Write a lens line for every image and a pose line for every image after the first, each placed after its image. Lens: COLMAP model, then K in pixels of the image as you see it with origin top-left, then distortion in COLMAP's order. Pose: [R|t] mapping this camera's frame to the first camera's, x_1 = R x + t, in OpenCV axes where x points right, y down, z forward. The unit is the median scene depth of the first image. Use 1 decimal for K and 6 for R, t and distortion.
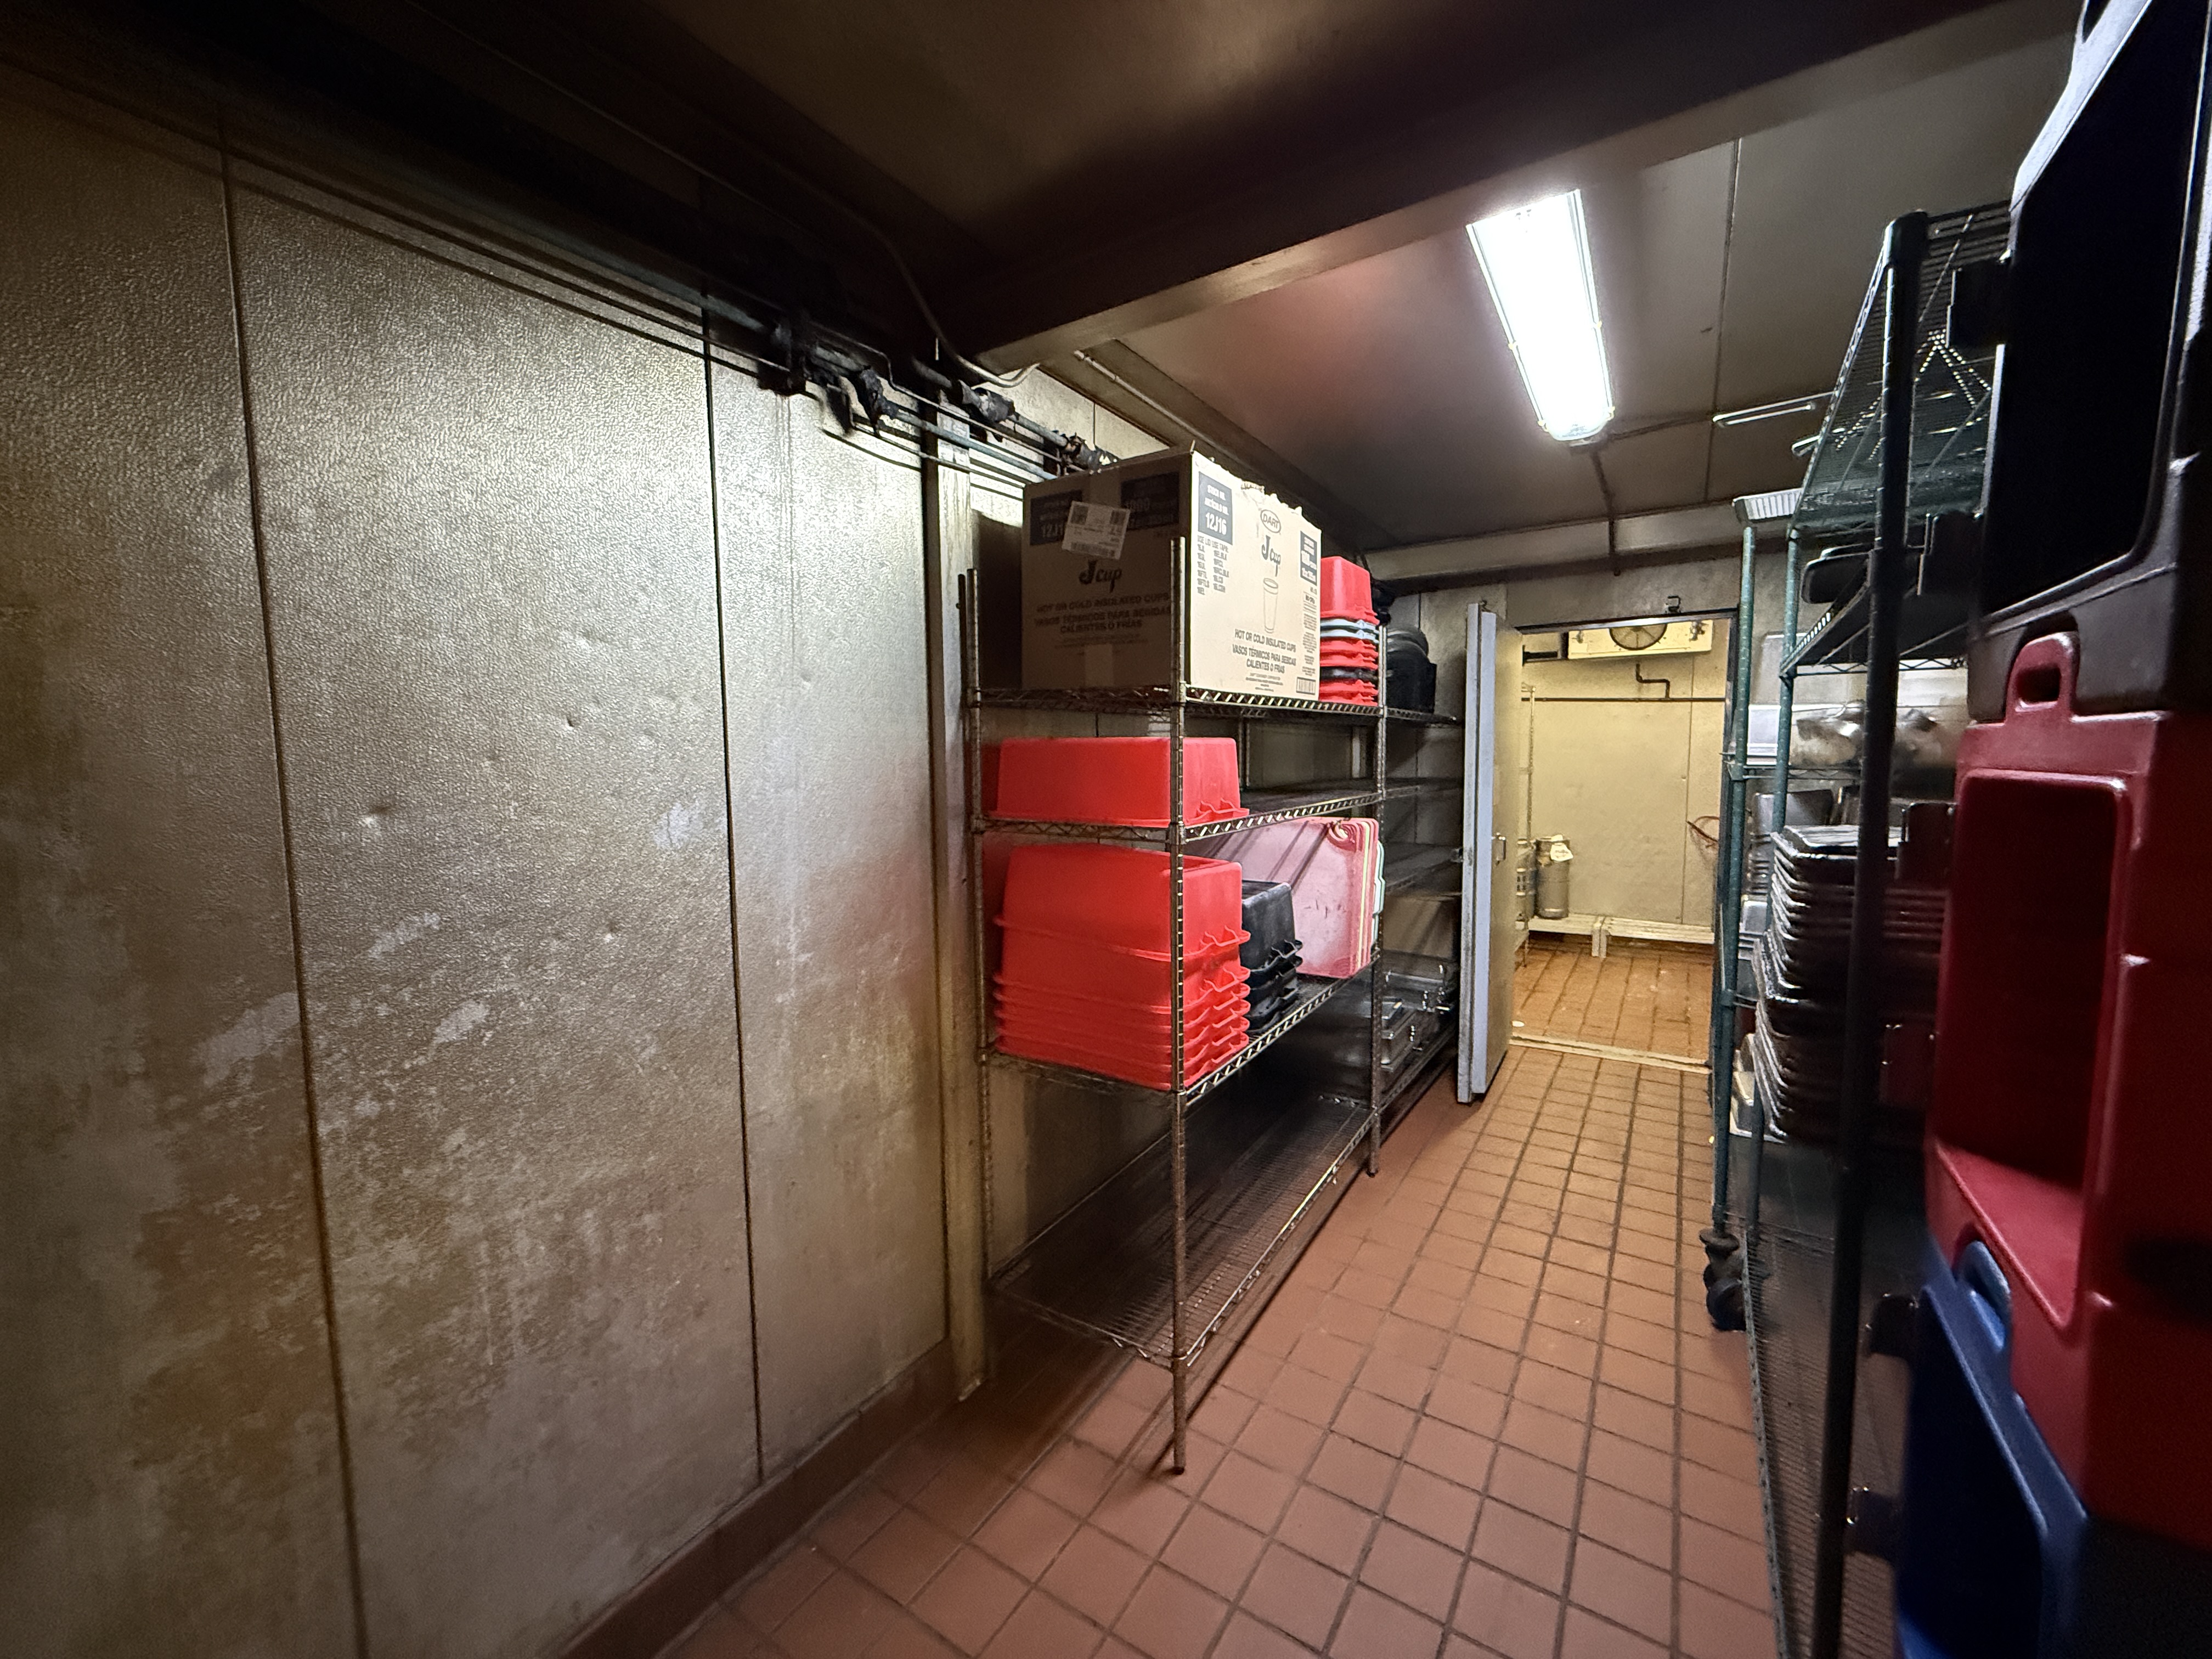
lens RADIAL K [[876.1, 0, 1104.0], [0, 876.1, 821.6], [0, 0, 1]] dist [-0.000360, -0.000571]
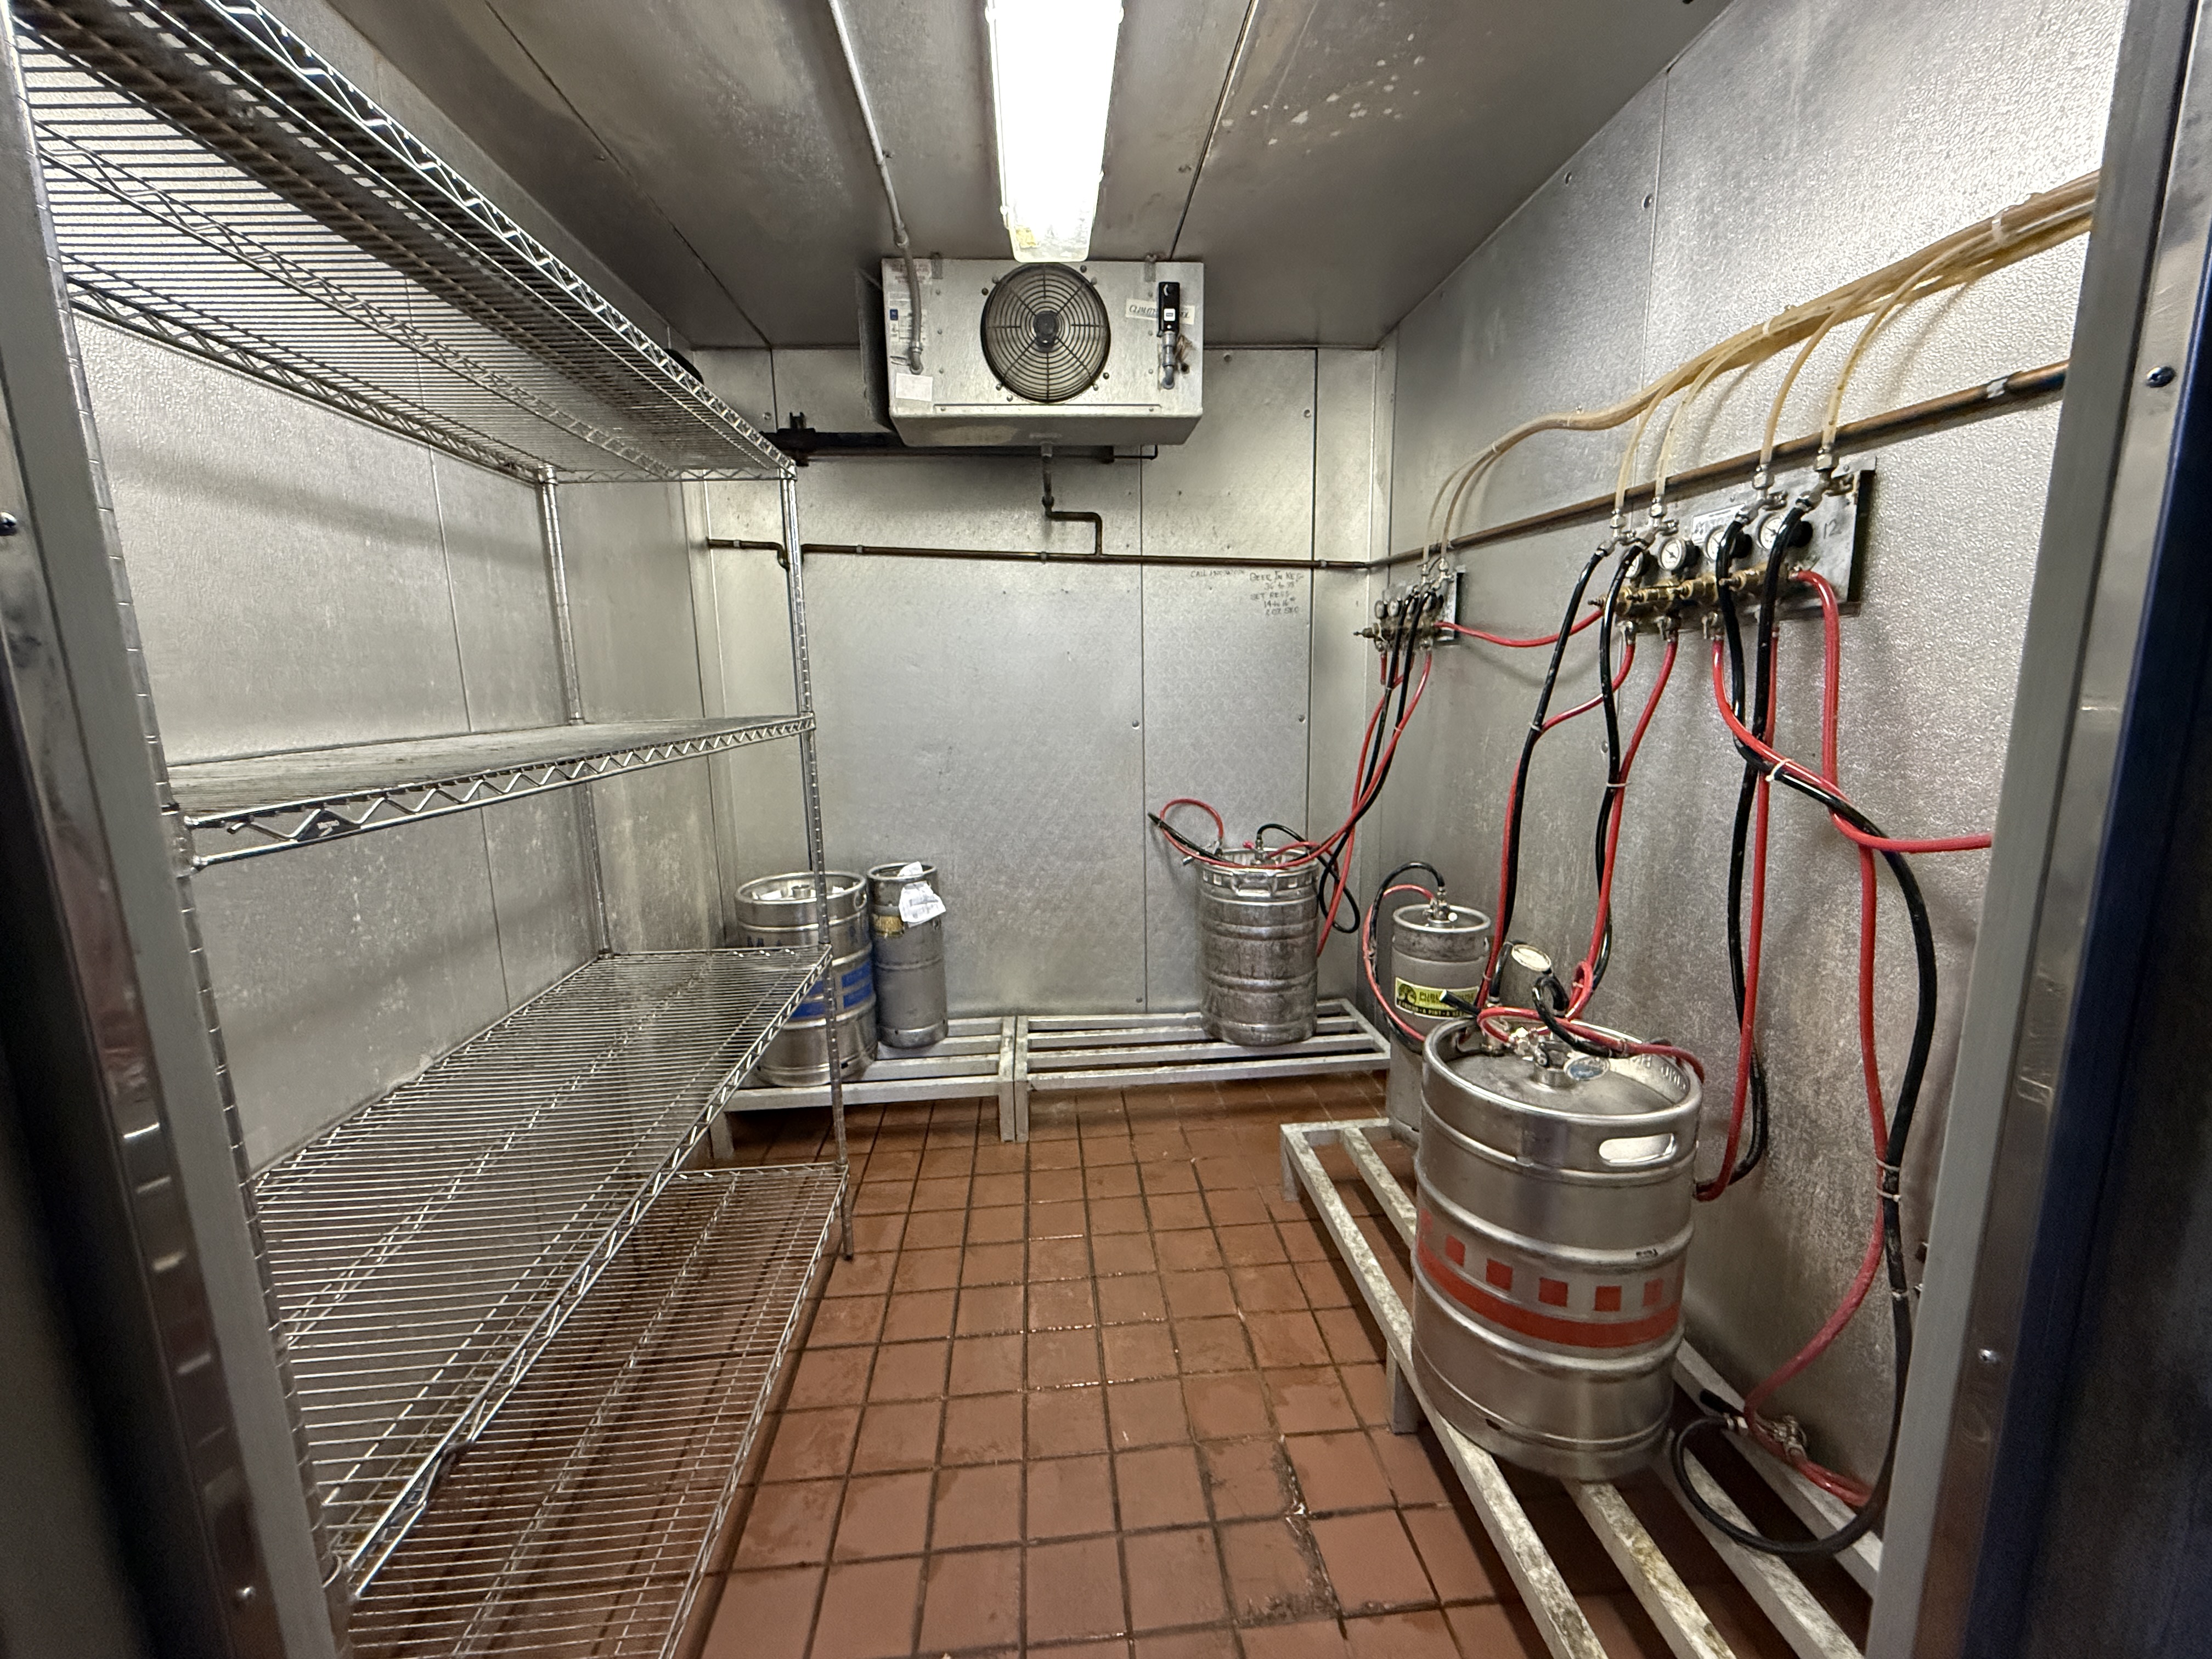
lens RADIAL K [[876.1, 0, 1092.6], [0, 876.1, 828.8], [0, 0, 1]] dist [-0.000360, -0.000571]
pose [[0.796107, -0.109483, 0.595169, 0.332879], [0.060762, 0.992990, 0.101386, -0.041347], [-0.602097, -0.044551, 0.797179, 0.599532]]
